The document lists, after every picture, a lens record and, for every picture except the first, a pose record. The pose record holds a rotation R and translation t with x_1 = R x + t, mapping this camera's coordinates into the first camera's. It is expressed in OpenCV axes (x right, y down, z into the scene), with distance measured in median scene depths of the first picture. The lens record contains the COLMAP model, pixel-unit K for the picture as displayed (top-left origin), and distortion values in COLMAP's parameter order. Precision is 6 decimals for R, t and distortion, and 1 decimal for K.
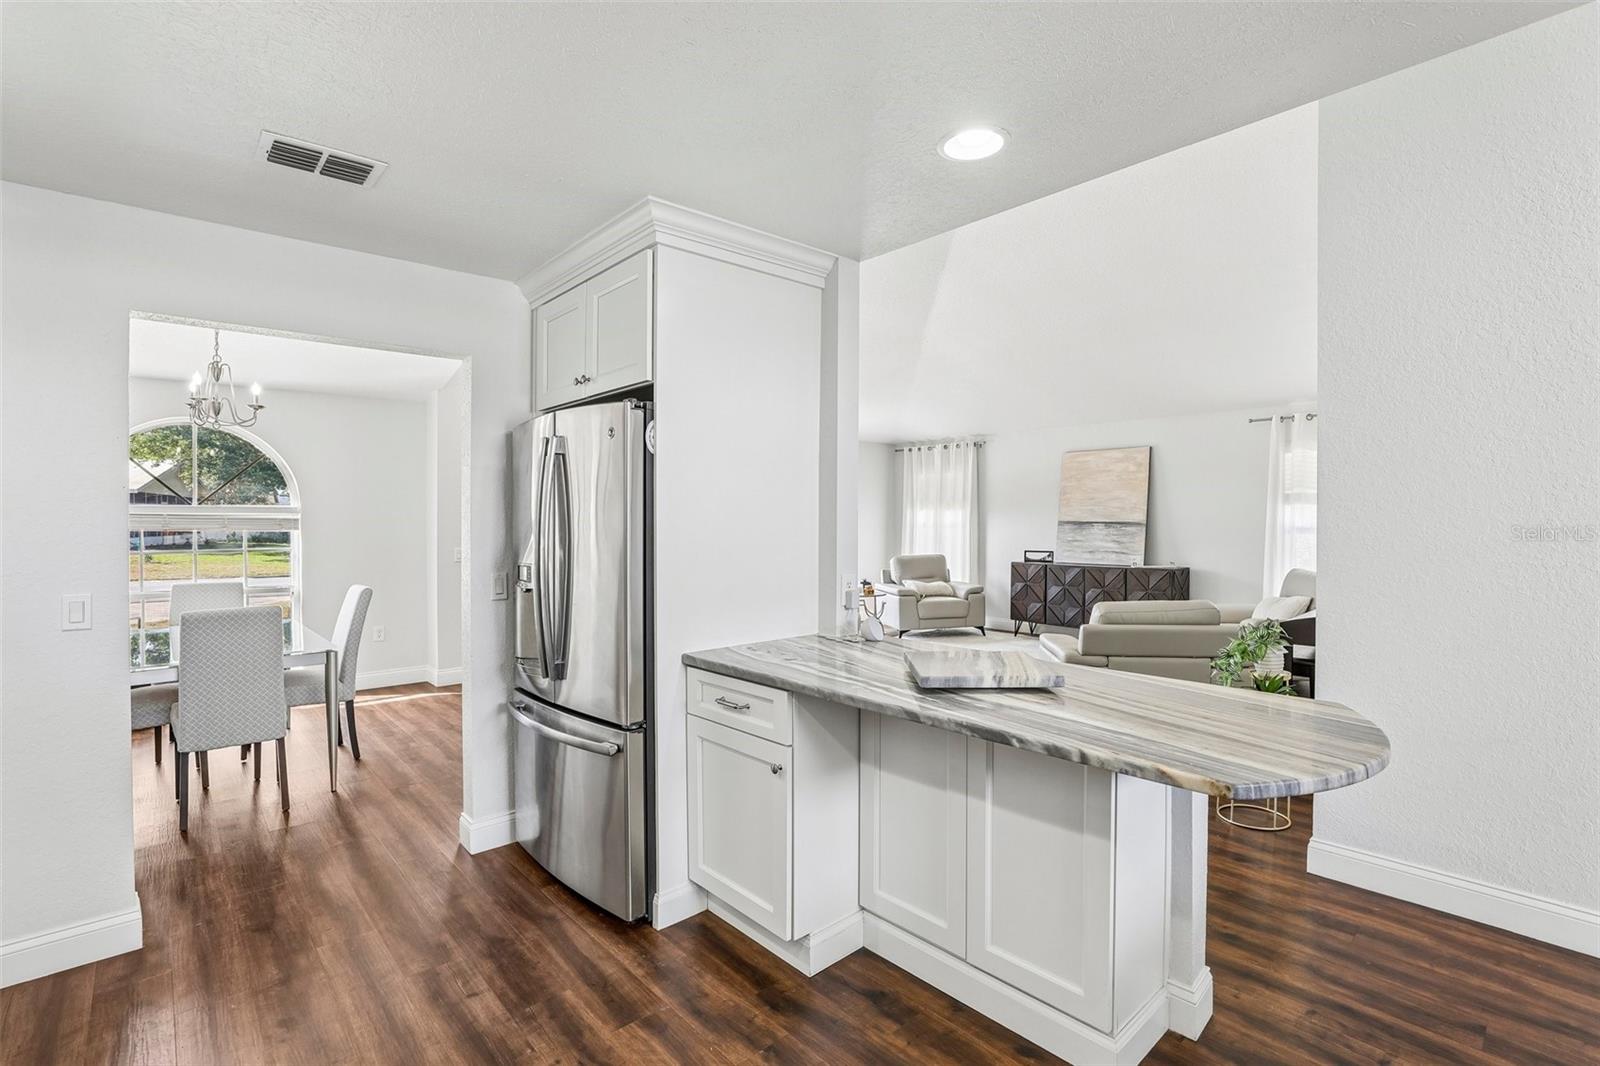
lens RADIAL K [[736.4, 0, 806.0], [0, 736.4, 530.7], [0, 0, 1]] dist [-0.036733, 0.007617]
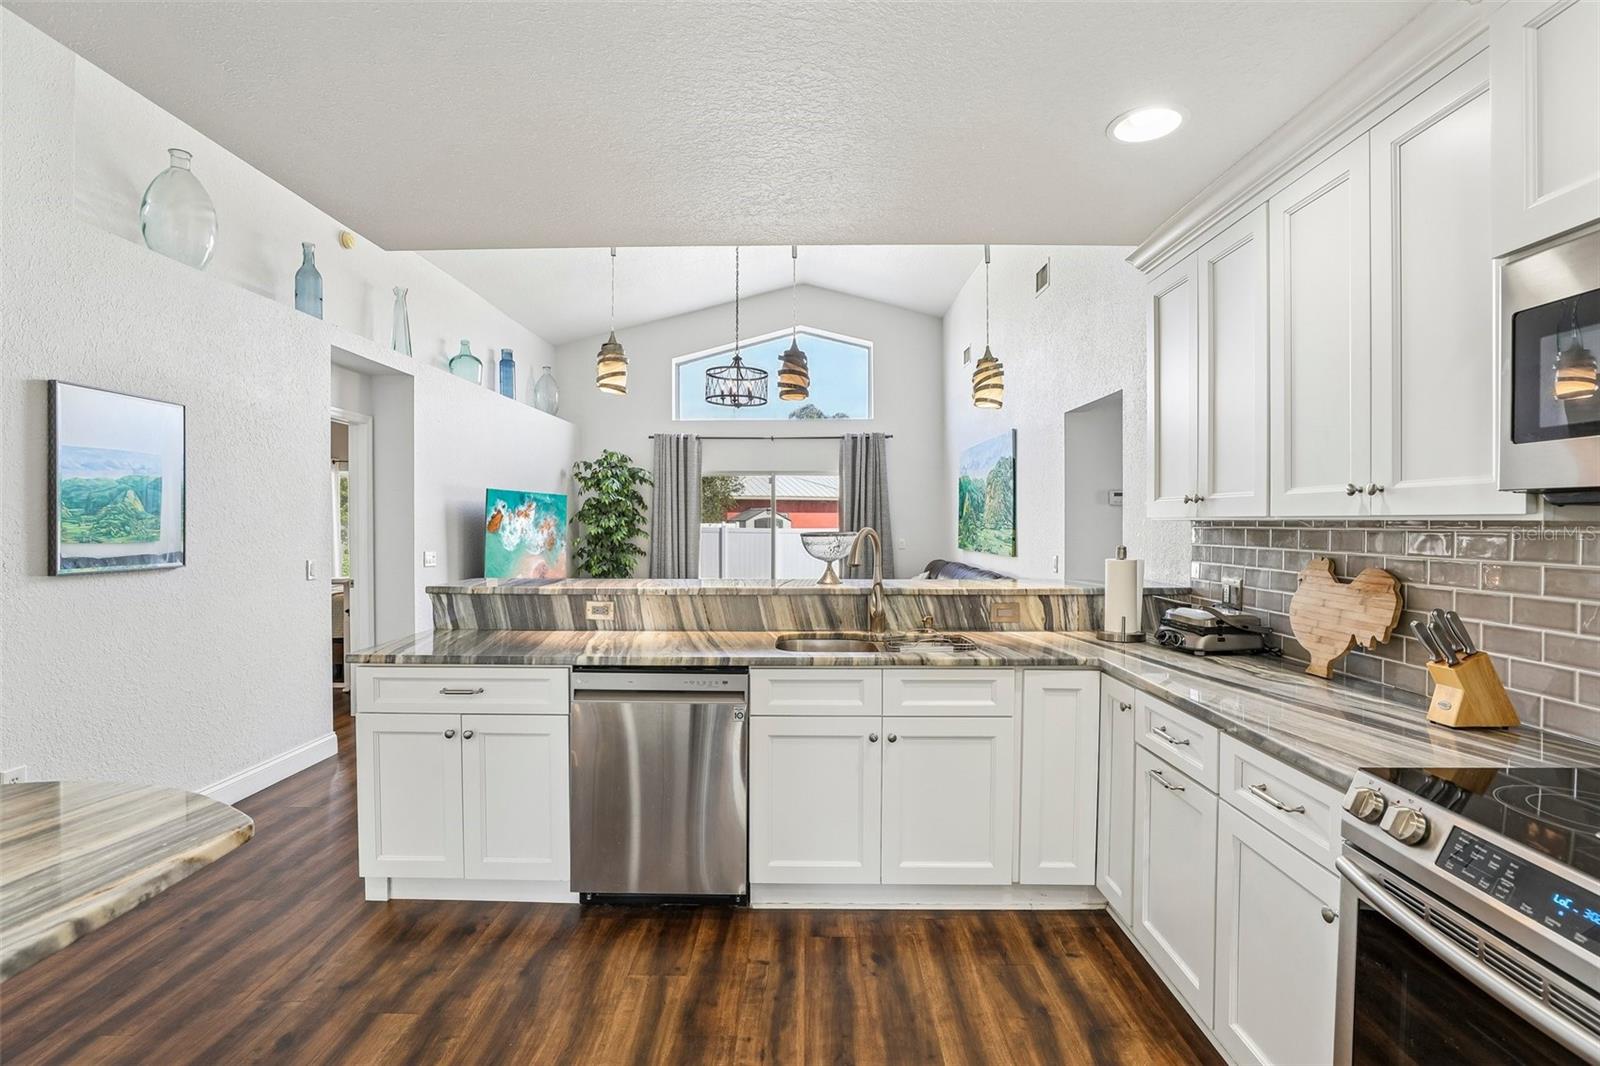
lens RADIAL K [[736.4, 0, 798.6], [0, 736.4, 525.0], [0, 0, 1]] dist [-0.036733, 0.007617]
pose [[-0.735884, 0.000719, 0.677108, -0.075742], [0.011856, 0.999860, 0.011824, -0.001739], [-0.677004, 0.016729, -0.735789, 0.182983]]
